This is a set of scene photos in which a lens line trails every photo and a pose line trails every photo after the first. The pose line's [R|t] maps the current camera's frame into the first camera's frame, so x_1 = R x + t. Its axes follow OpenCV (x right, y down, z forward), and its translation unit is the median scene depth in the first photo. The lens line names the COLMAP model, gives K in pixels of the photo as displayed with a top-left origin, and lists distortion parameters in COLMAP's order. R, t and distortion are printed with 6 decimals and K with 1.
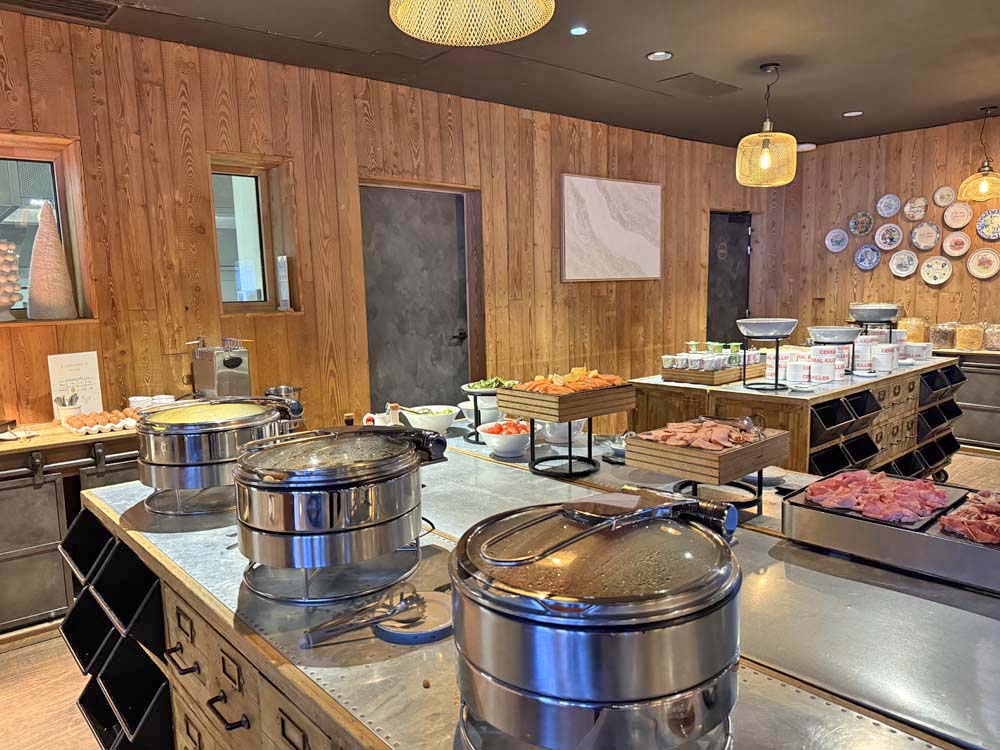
lens RADIAL K [[715.2, 0, 507.0], [0, 715.2, 378.1], [0, 0, 1]] dist [0.022226, -0.012513]
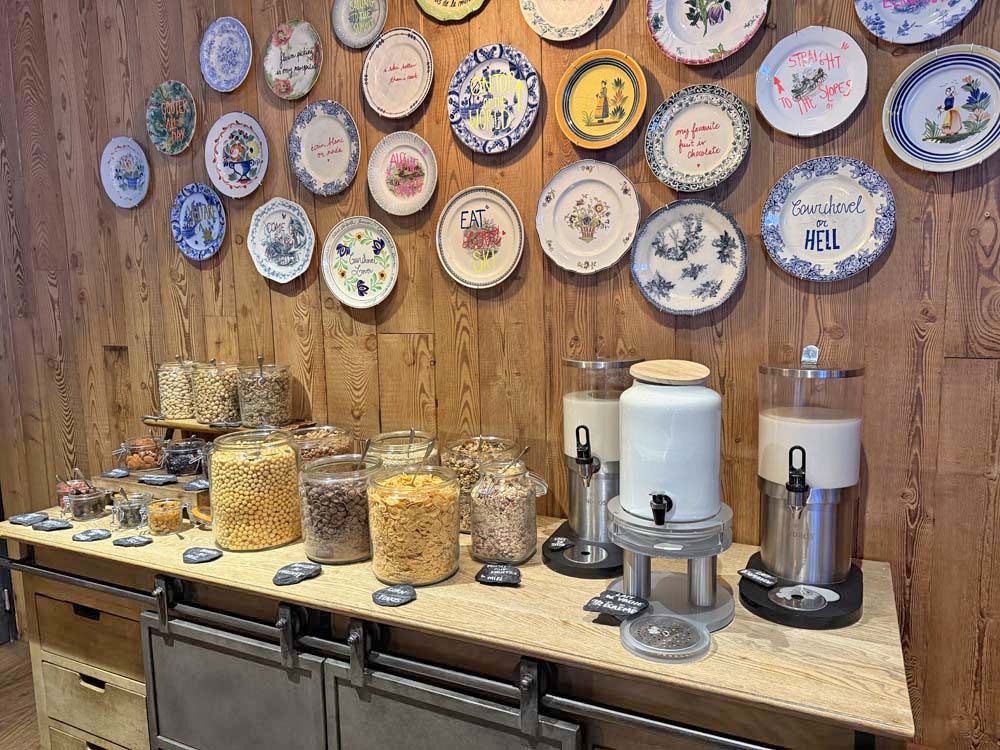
lens RADIAL K [[715.2, 0, 495.7], [0, 715.2, 375.2], [0, 0, 1]] dist [0.022226, -0.012513]
pose [[0.909858, -0.040154, 0.412972, 0.505735], [0.051860, 0.998507, -0.017171, -0.090848], [-0.411666, 0.037040, 0.910582, 0.679438]]
